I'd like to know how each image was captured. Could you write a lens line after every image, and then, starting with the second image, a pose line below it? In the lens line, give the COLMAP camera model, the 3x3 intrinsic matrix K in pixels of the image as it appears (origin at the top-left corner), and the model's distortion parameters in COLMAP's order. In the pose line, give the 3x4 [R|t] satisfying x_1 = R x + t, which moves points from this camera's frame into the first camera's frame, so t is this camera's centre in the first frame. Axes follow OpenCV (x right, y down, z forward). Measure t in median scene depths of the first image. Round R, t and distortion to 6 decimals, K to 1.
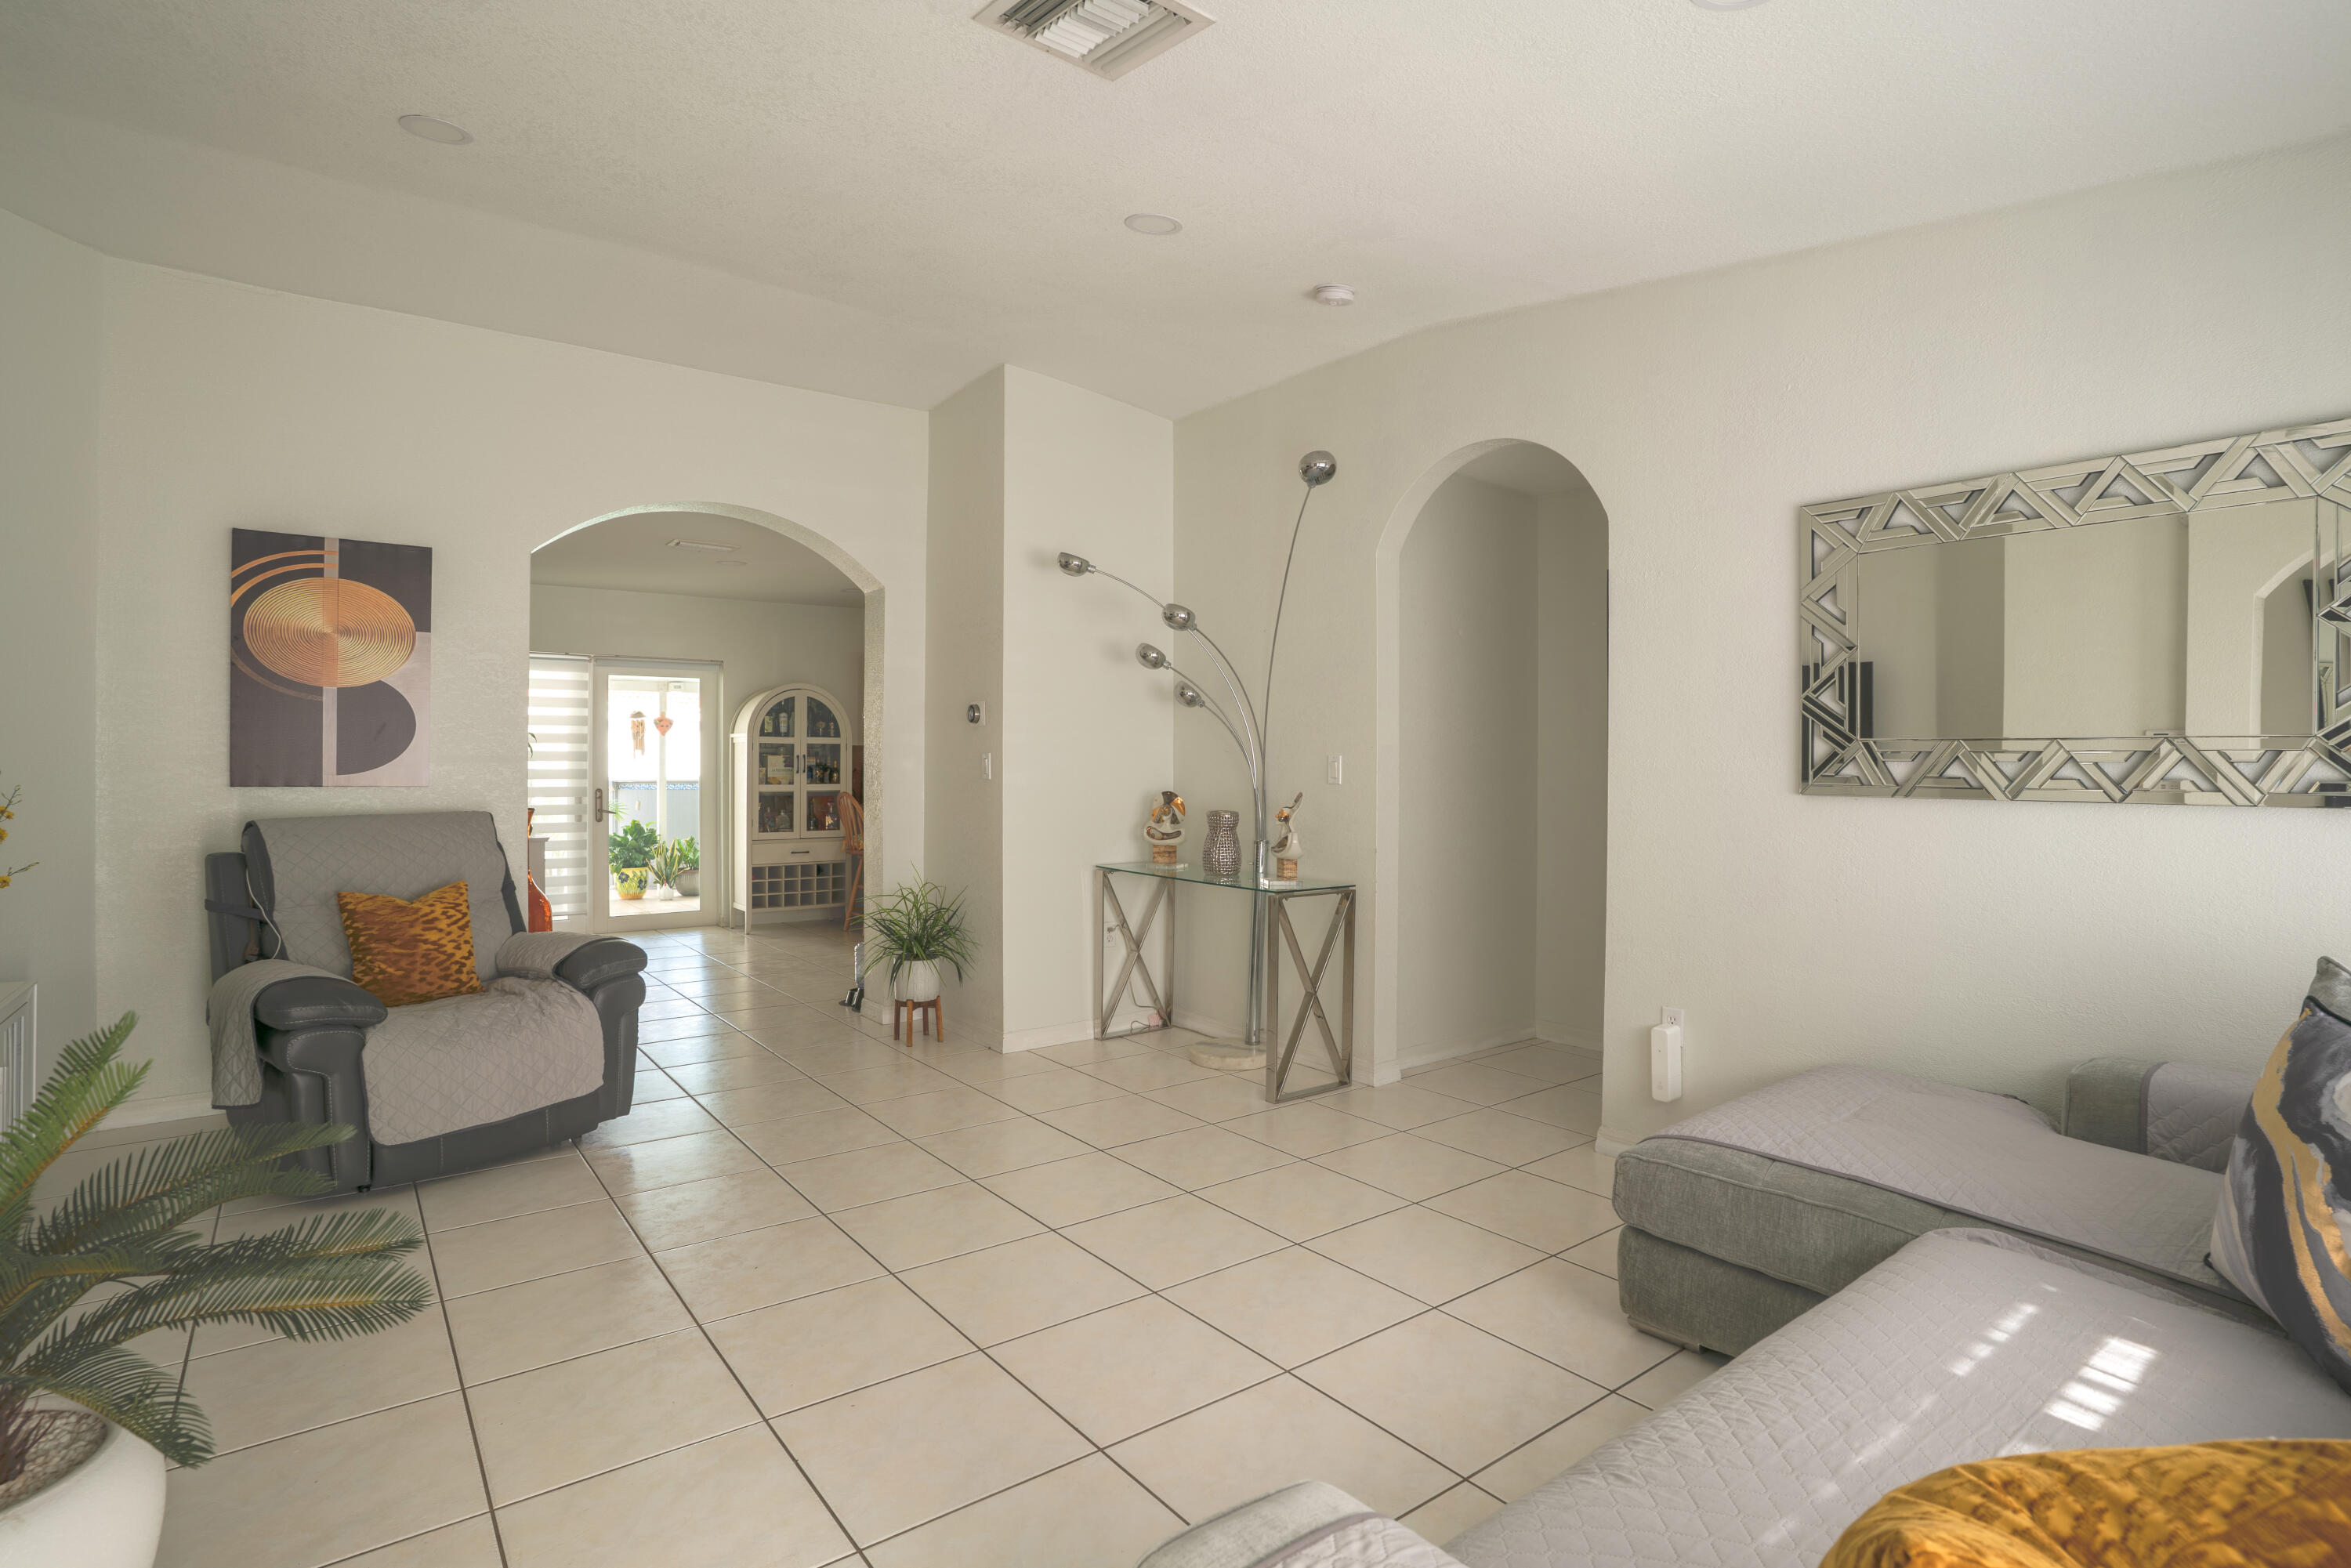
lens RADIAL K [[1203.0, 0, 1138.8], [0, 1203.0, 756.3], [0, 0, 1]] dist [-0.020469, 0.019448]
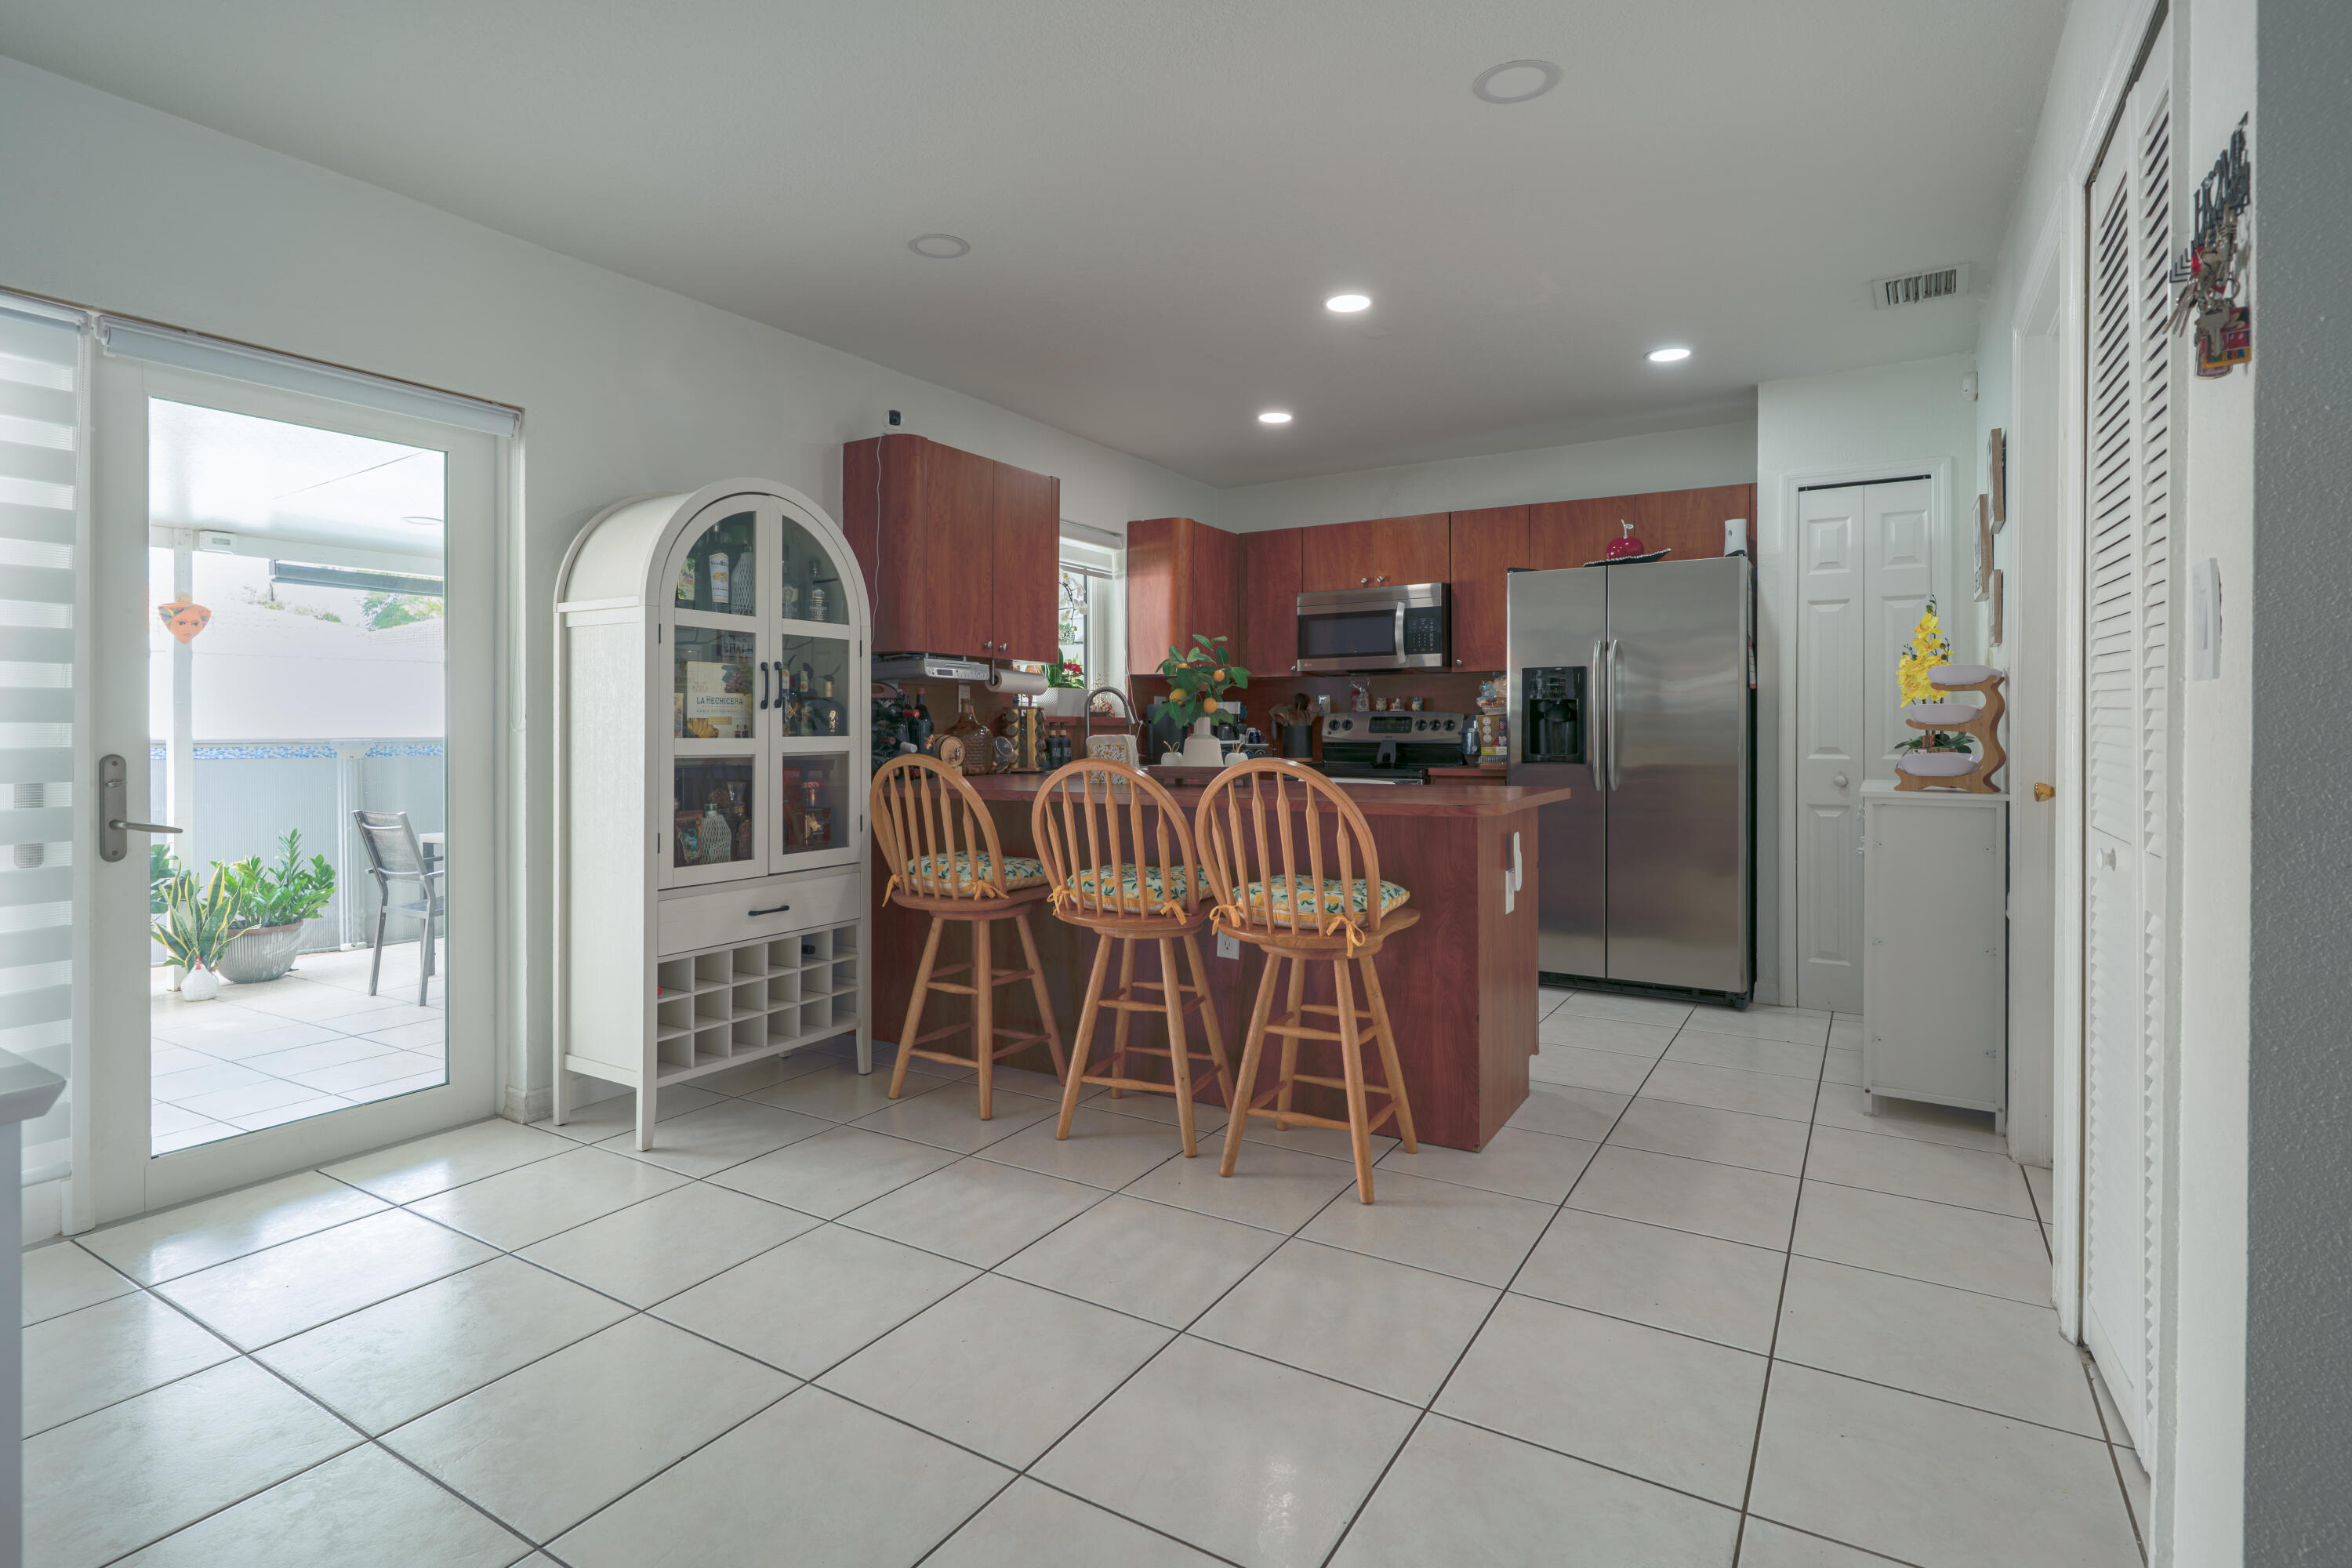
lens RADIAL K [[1142.7, 0, 1192.7], [0, 1142.7, 720.5], [0, 0, 1]] dist [-0.002189, -0.000075]
pose [[0.923321, -0.002125, 0.384024, -0.296743], [0.000328, 0.999989, 0.004745, 0.016223], [-0.384030, -0.004255, 0.923311, 0.601372]]
